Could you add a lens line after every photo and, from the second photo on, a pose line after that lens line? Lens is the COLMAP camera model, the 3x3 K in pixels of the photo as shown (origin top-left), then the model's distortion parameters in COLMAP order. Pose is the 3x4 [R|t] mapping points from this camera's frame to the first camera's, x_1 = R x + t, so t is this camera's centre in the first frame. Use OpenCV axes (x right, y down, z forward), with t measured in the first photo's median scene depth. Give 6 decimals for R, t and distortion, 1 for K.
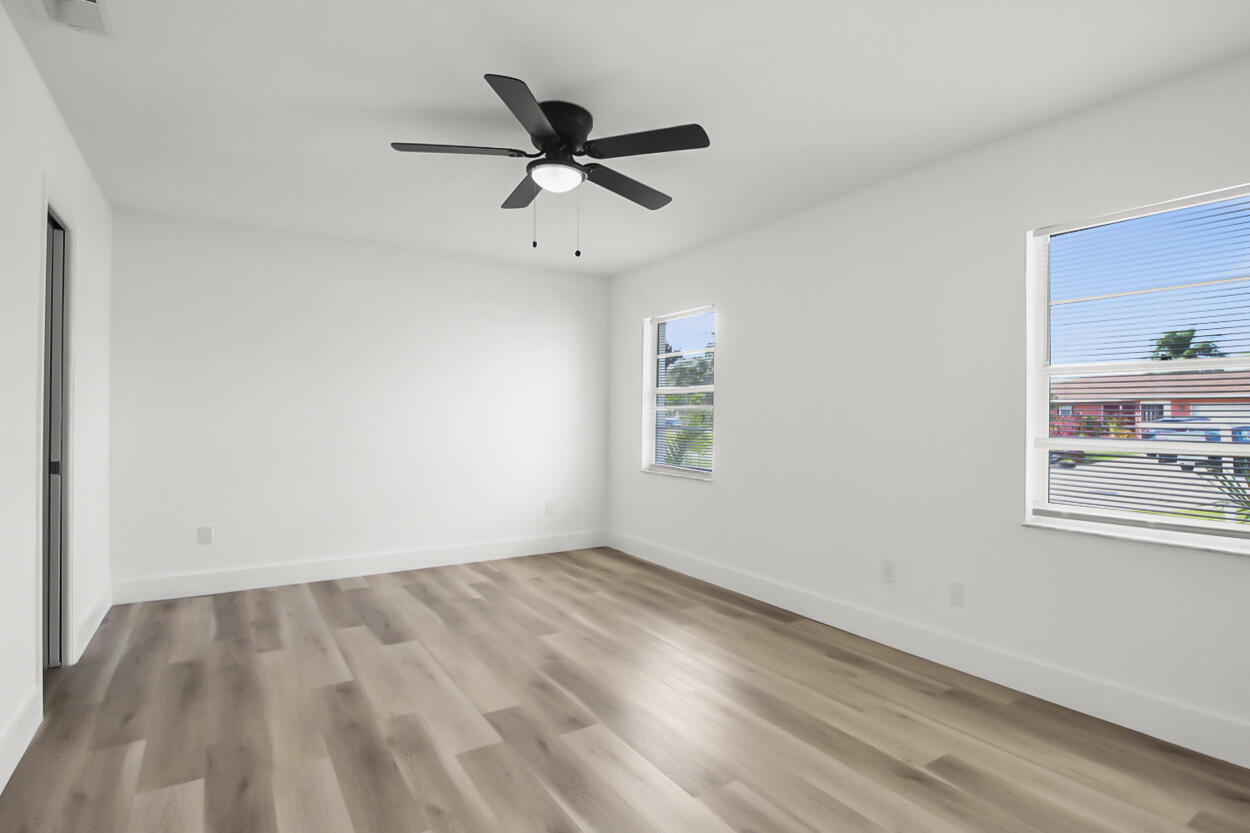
lens RADIAL K [[641.6, 0, 625.0], [0, 641.6, 416.5], [0, 0, 1]] dist [0.000287, 0.000047]
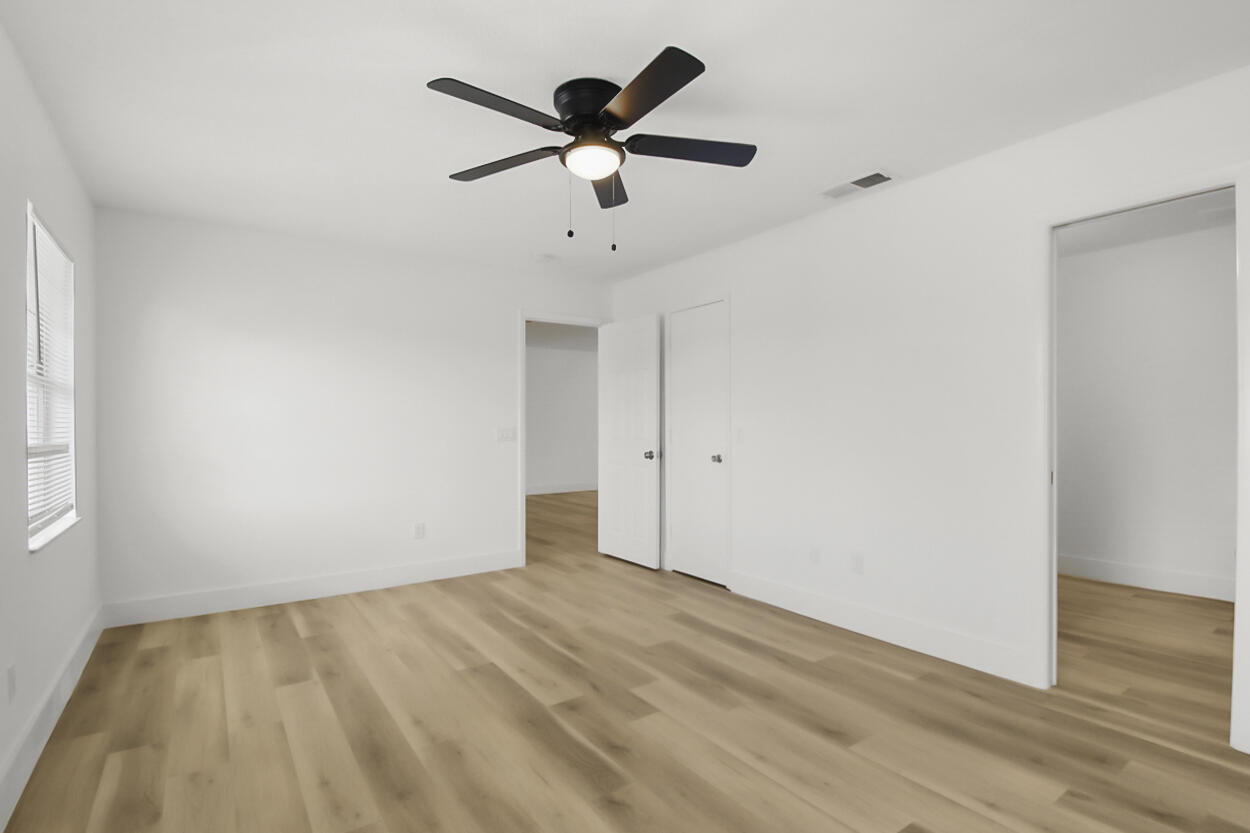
lens RADIAL K [[590.7, 0, 625.0], [0, 590.7, 416.5], [0, 0, 1]] dist [-0.000418, -0.000115]
pose [[-0.998797, -0.000238, -0.049043, -0.113977], [0.000074, 0.999980, -0.006363, -0.003887], [0.049044, -0.006359, -0.998776, 1.890978]]
